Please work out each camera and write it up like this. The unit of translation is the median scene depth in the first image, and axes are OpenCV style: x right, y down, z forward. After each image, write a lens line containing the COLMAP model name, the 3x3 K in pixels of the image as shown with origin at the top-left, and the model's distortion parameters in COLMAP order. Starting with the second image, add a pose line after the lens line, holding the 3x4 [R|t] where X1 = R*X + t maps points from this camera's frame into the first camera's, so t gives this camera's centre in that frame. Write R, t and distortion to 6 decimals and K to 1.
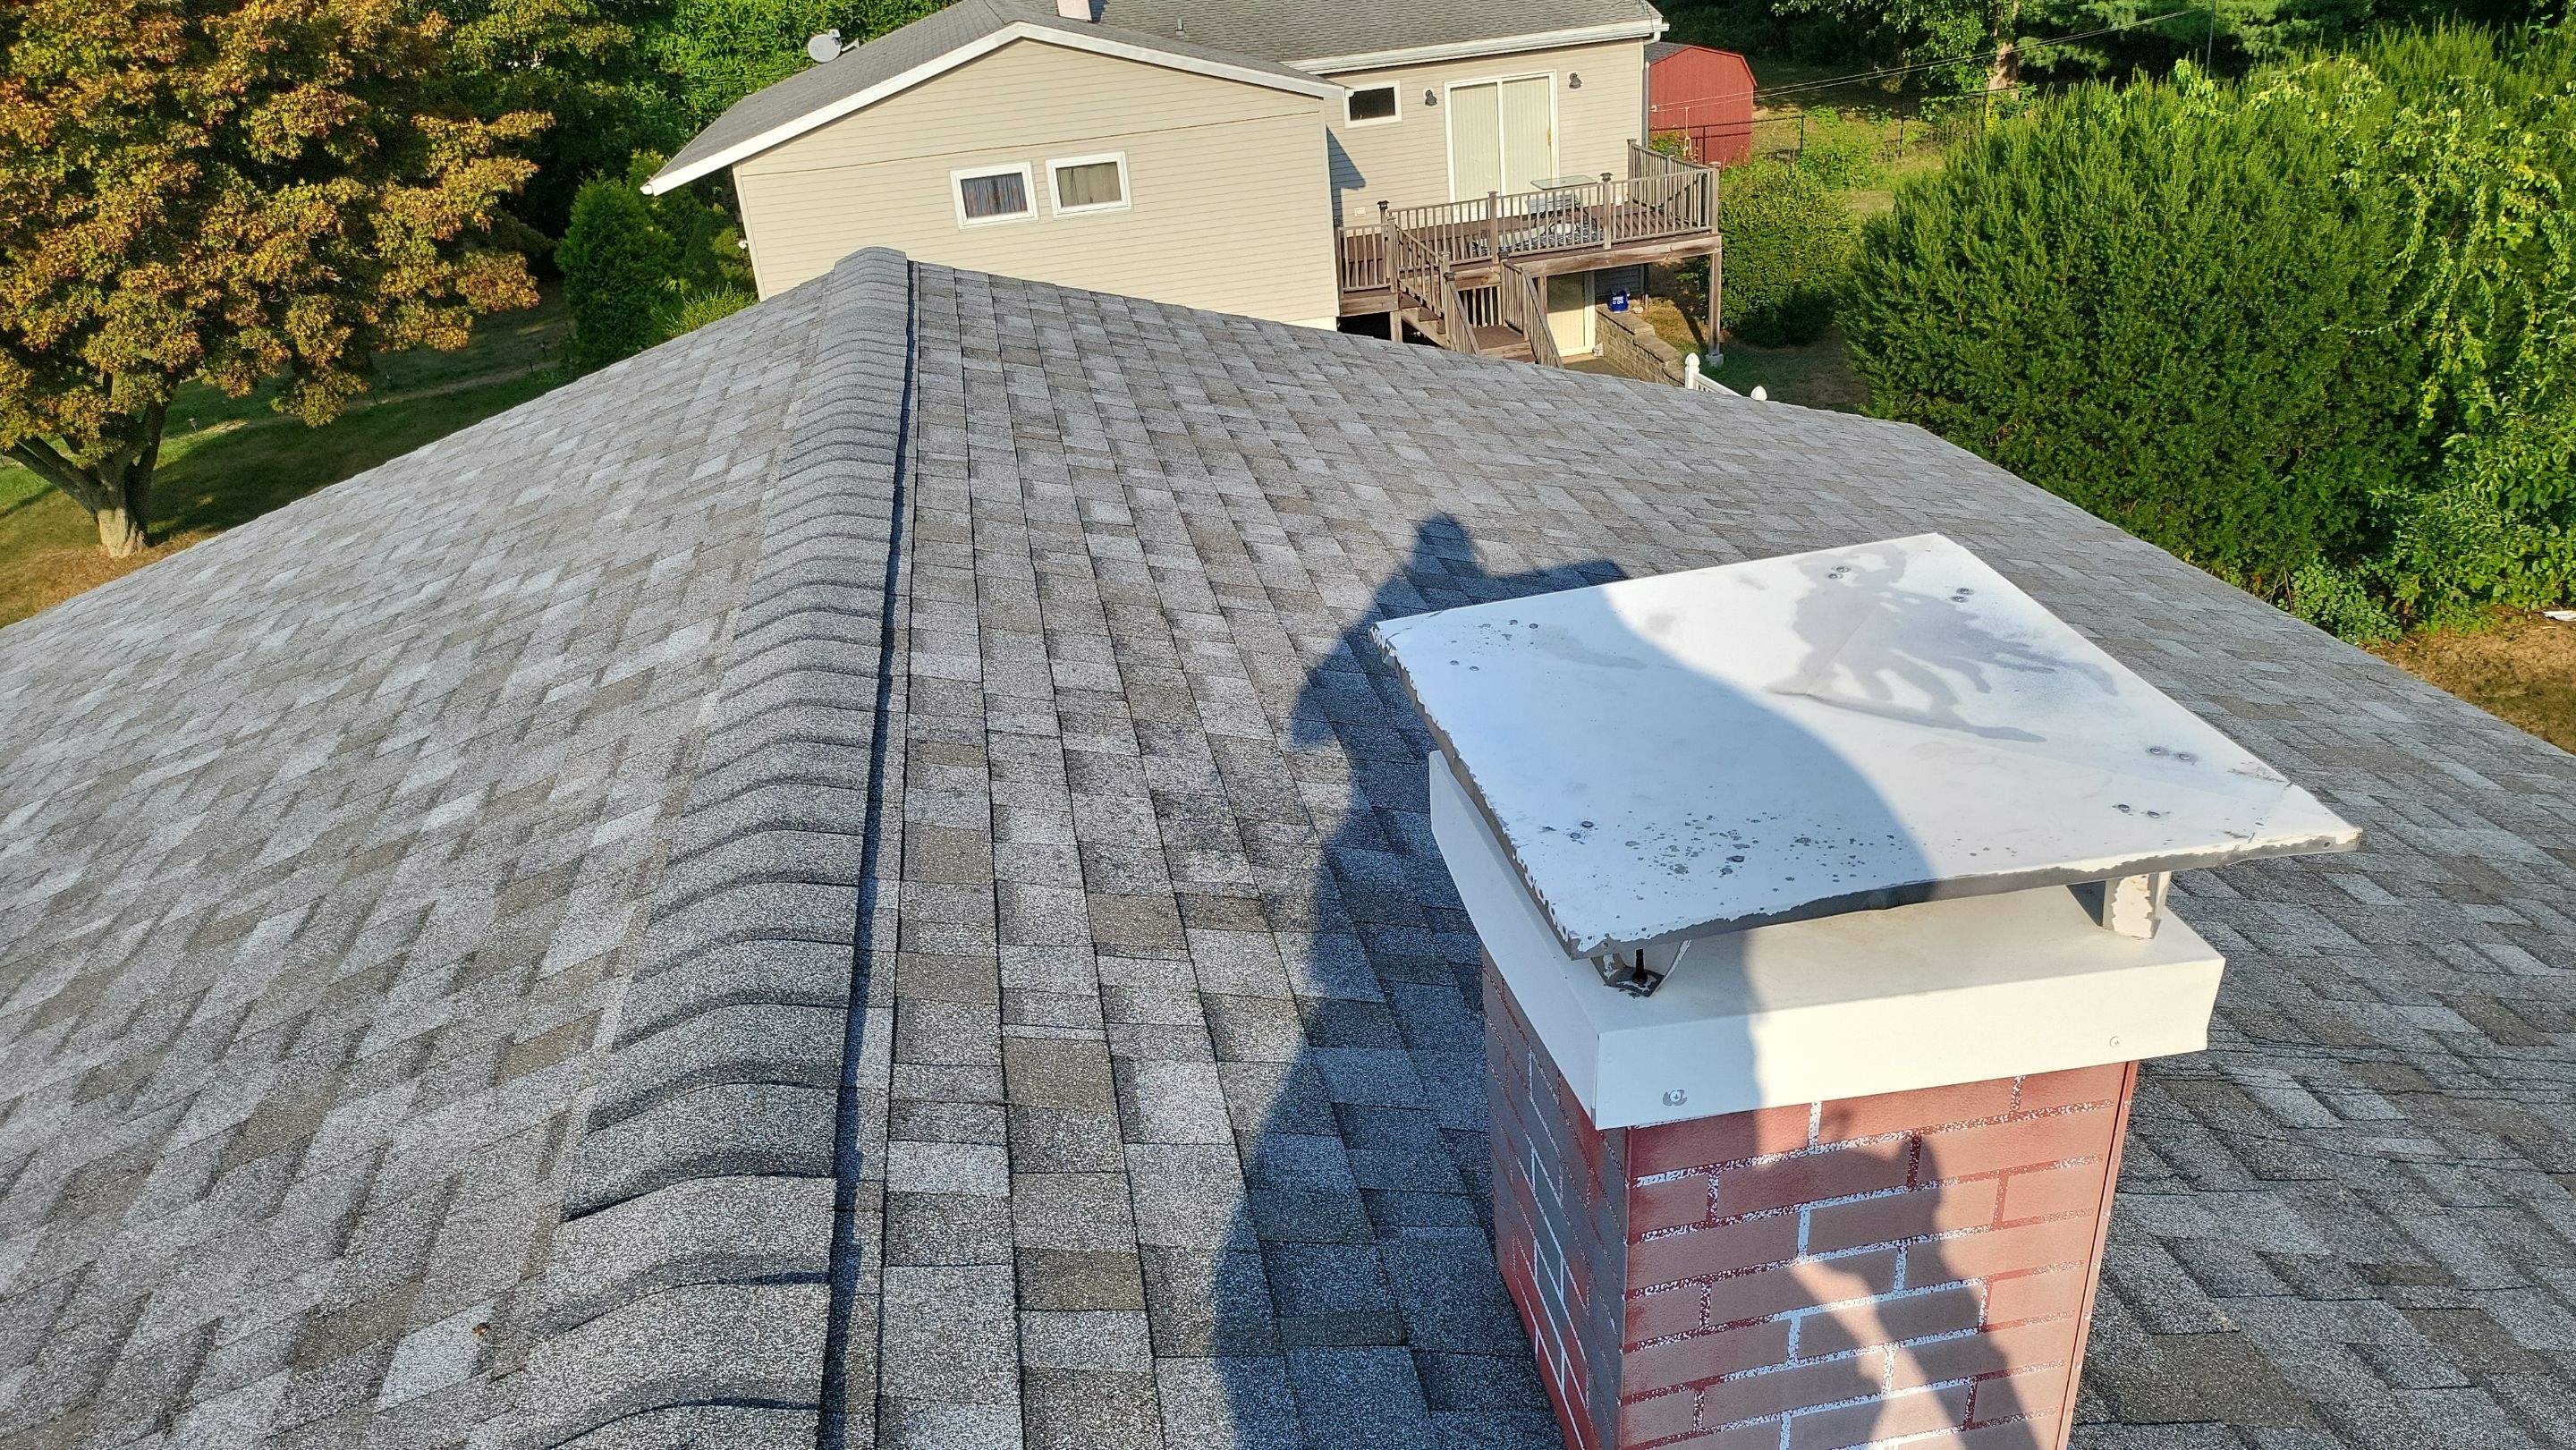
lens RADIAL K [[1808.4, 0, 1287.1], [0, 1808.4, 741.0], [0, 0, 1]] dist [0.069271, -0.079652]
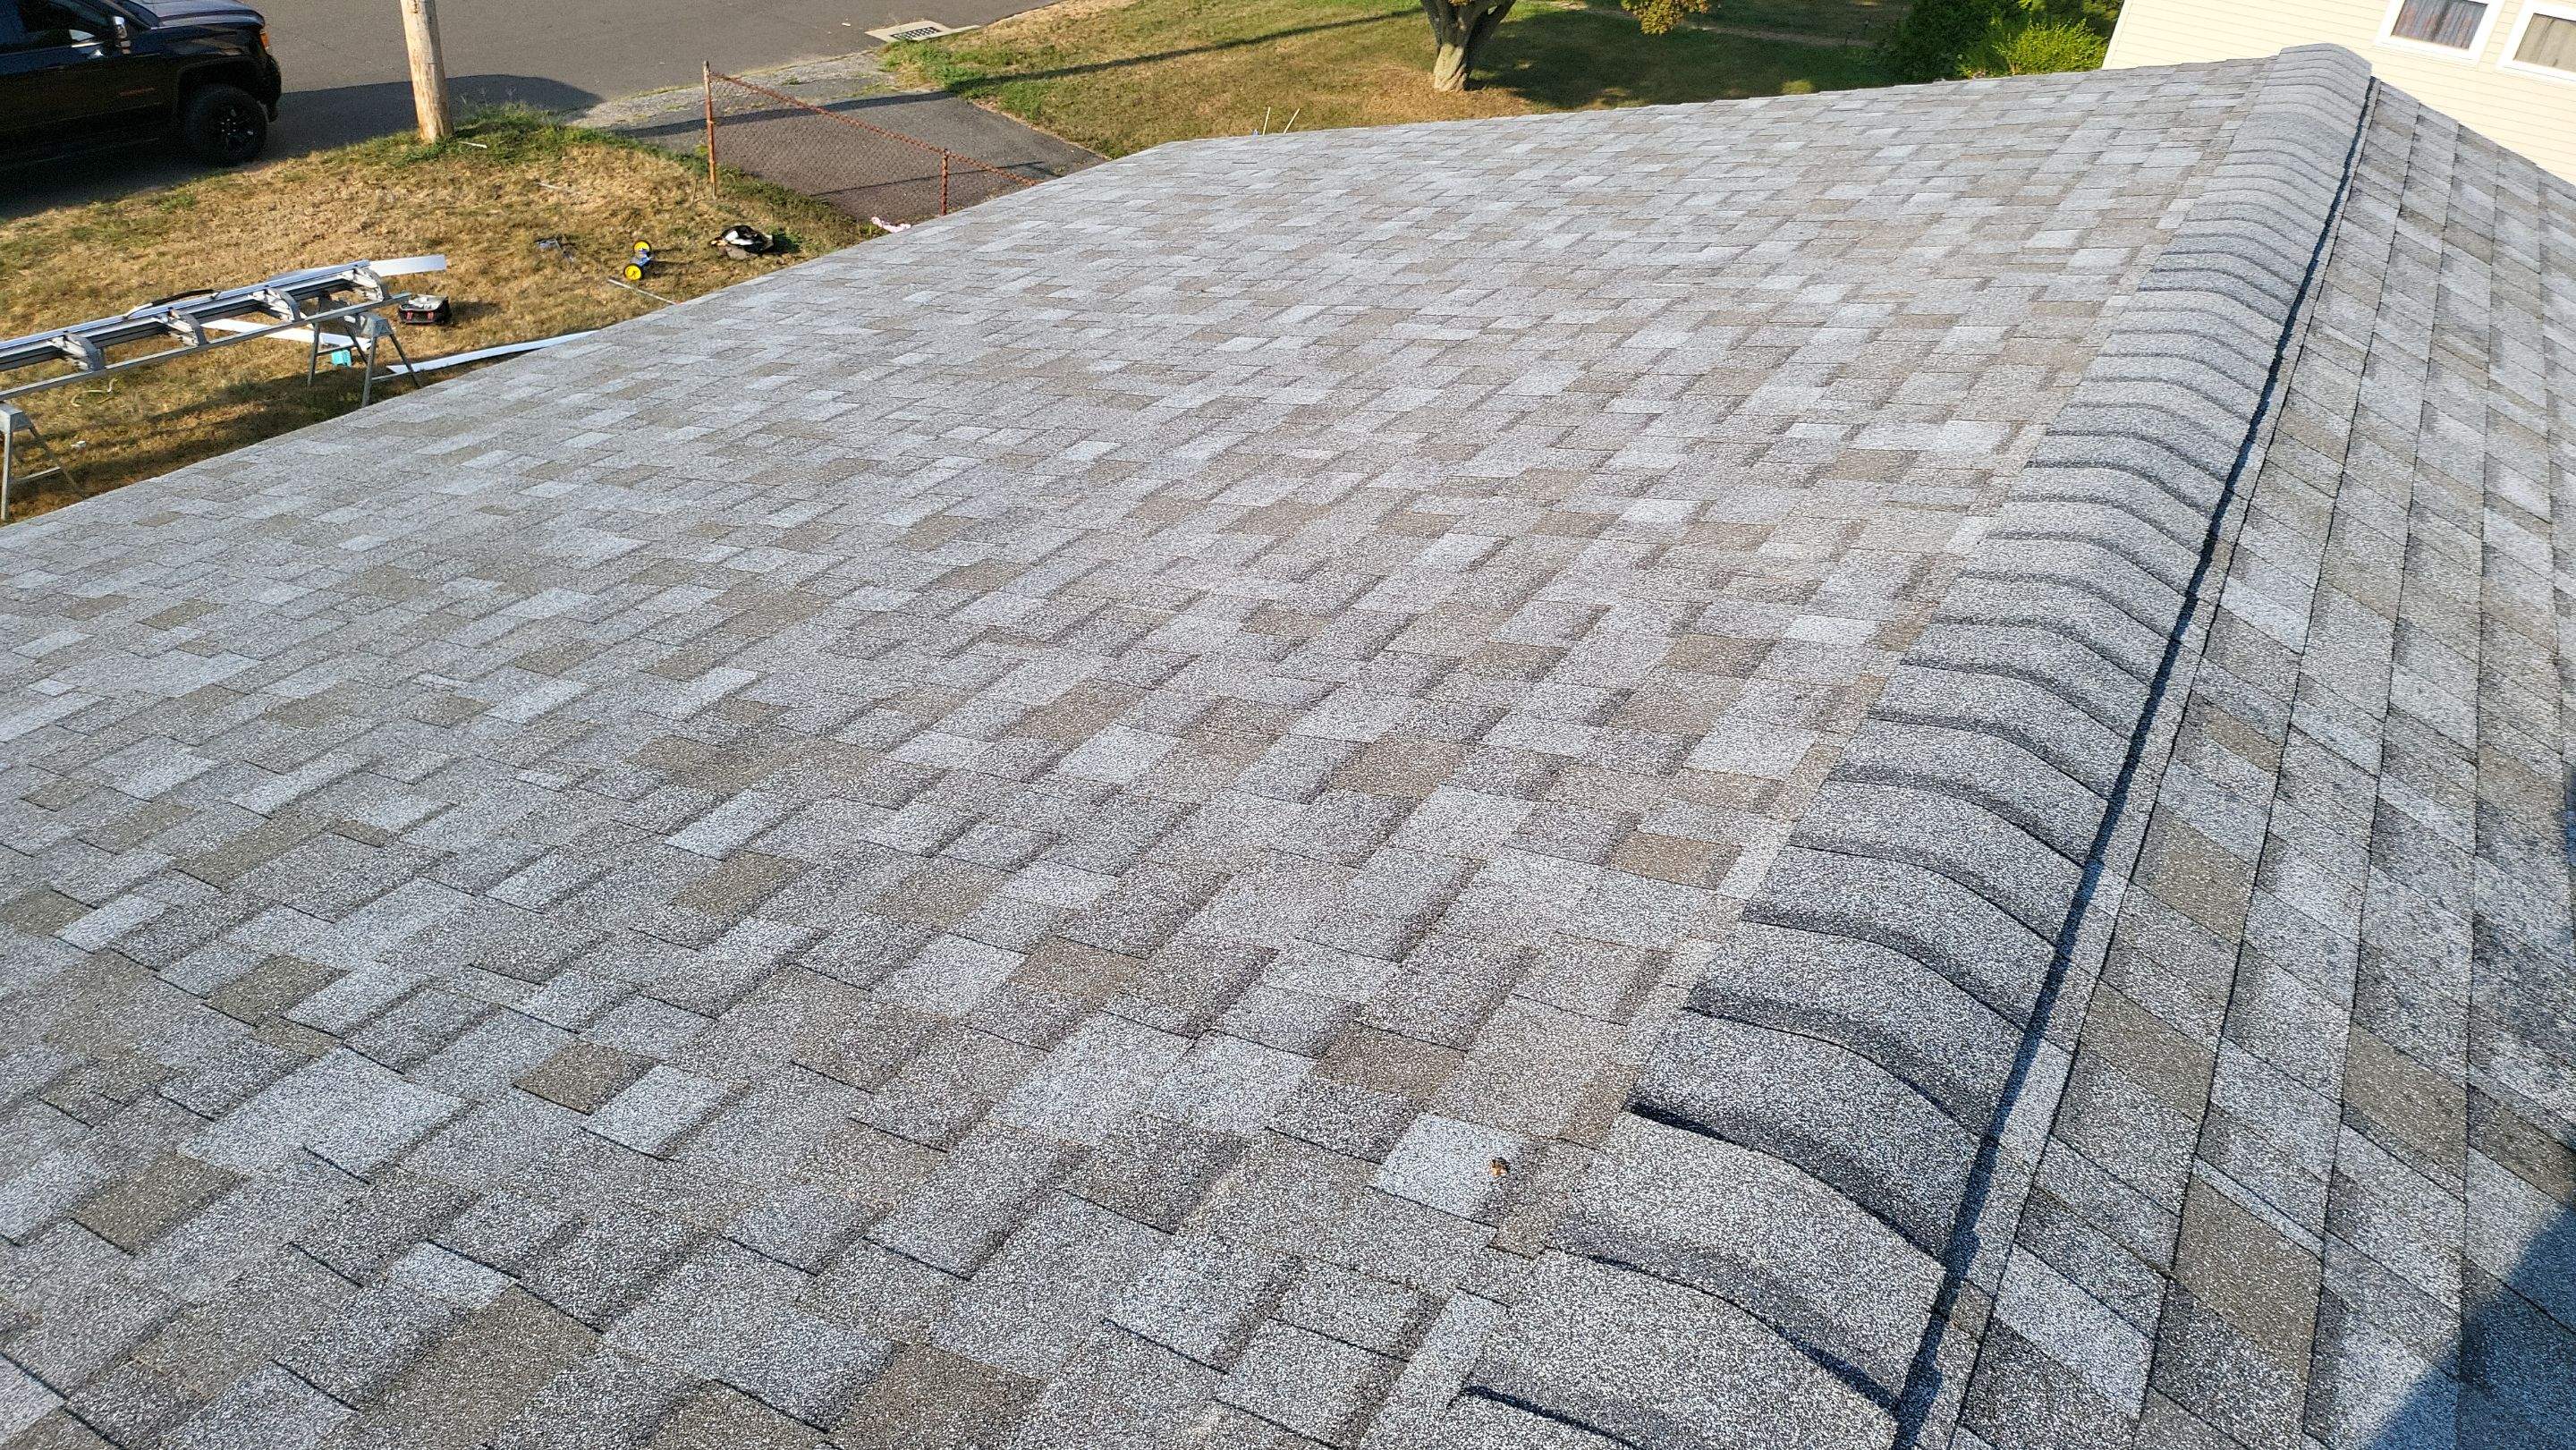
lens RADIAL K [[1792.7, 0, 1322.9], [0, 1792.7, 722.0], [0, 0, 1]] dist [0.072956, -0.080507]
pose [[0.751349, 0.492196, -0.439566, -0.029638], [-0.427859, 0.870468, 0.243354, -0.004165], [0.502406, 0.005228, 0.864616, 0.028377]]
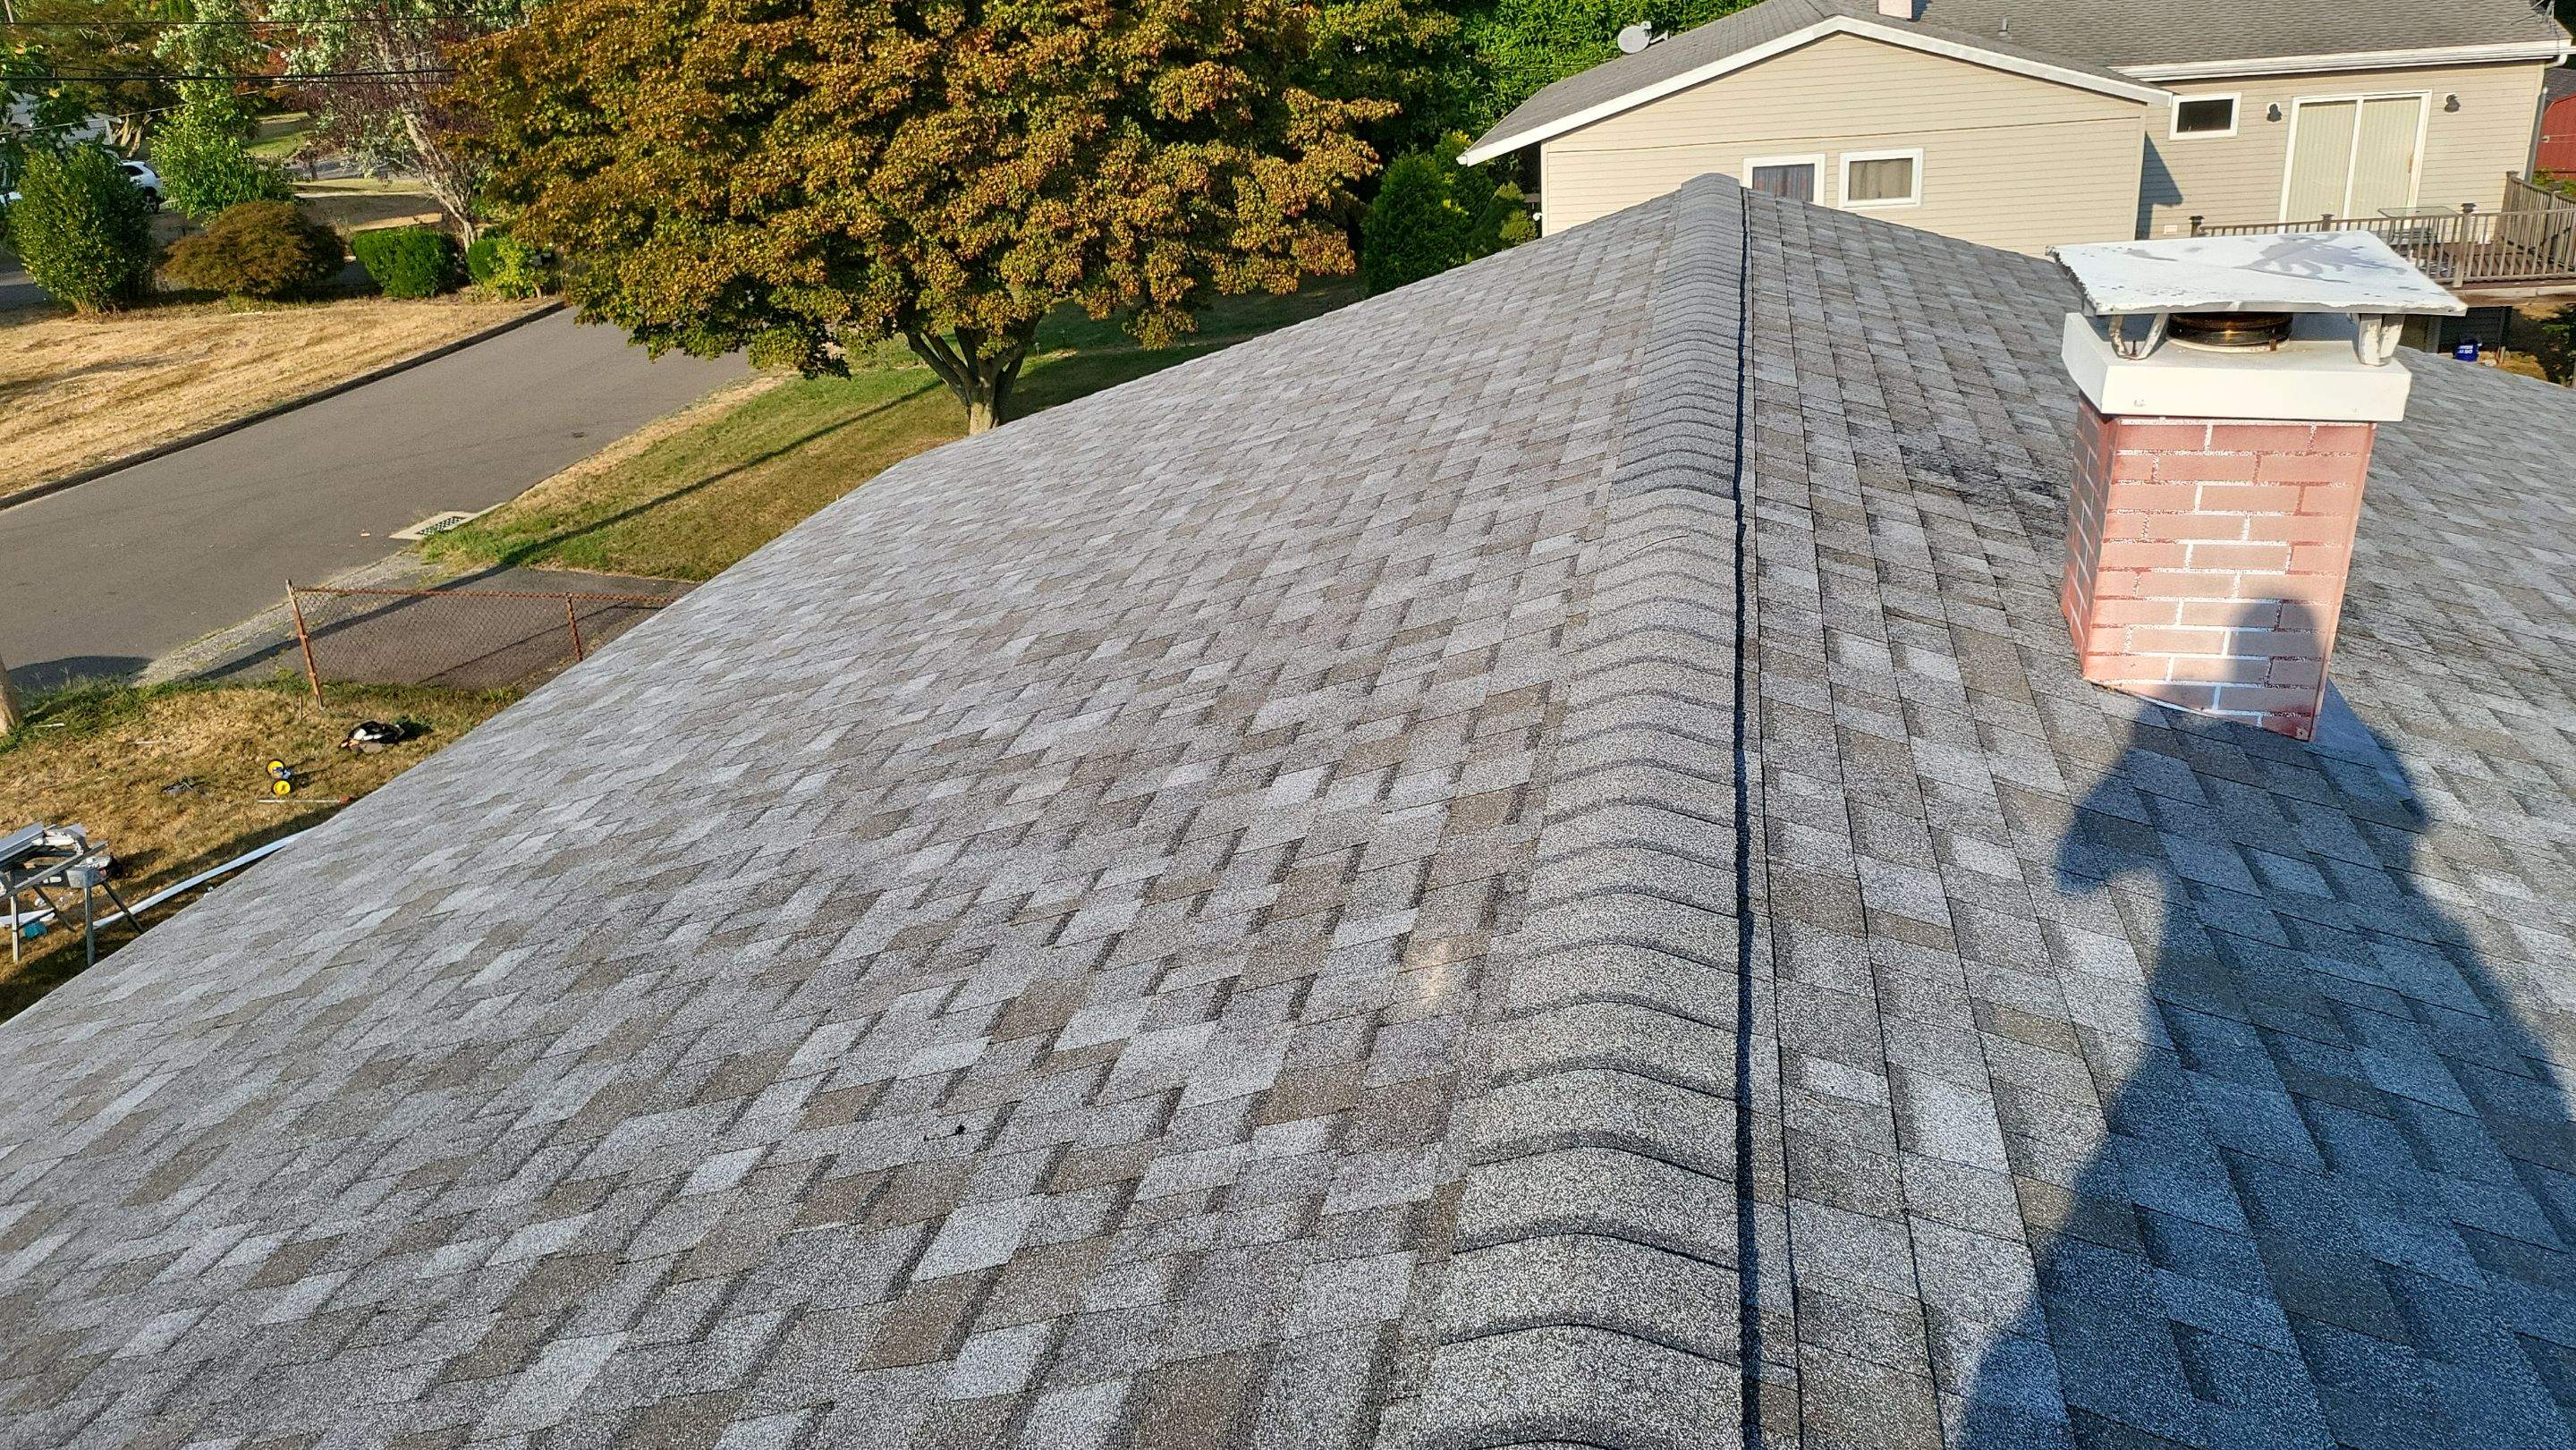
lens RADIAL K [[1964.2, 0, 1351.4], [0, 1964.2, 789.3], [0, 0, 1]] dist [0.068645, -0.078551]
pose [[0.937541, 0.159966, -0.308913, 0.012994], [-0.162162, 0.986586, 0.018732, 0.080310], [0.307765, 0.032532, 0.950906, -0.175727]]
